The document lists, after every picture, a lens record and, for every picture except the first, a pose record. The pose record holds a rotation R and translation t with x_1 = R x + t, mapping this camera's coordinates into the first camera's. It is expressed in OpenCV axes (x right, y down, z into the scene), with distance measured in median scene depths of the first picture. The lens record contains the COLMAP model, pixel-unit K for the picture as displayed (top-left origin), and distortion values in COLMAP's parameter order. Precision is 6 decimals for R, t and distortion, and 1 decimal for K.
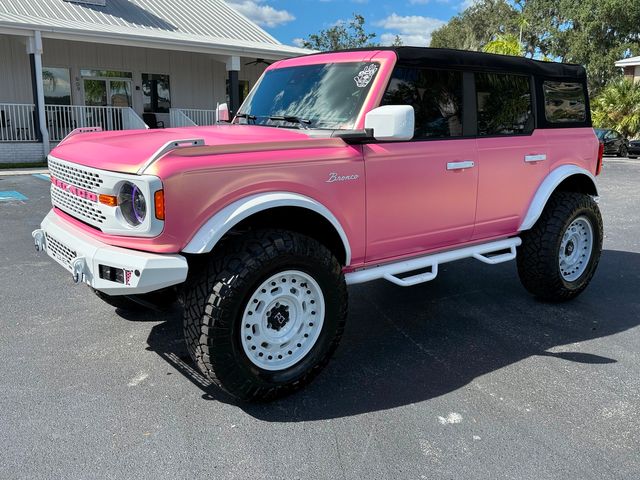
lens RADIAL K [[588.8, 0, 320.0], [0, 588.8, 240.0], [0, 0, 1]] dist [0.063204, -0.056968]
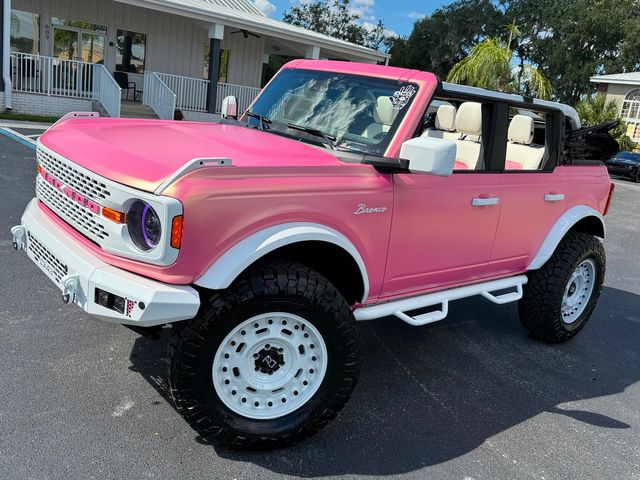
lens RADIAL K [[582.3, 0, 320.0], [0, 582.3, 240.0], [0, 0, 1]] dist [0.043345, -0.019248]
pose [[0.991337, 0.099353, 0.085905, -0.099409], [-0.103460, 0.993627, 0.044741, -0.080008], [-0.080912, -0.053241, 0.995298, 0.089570]]
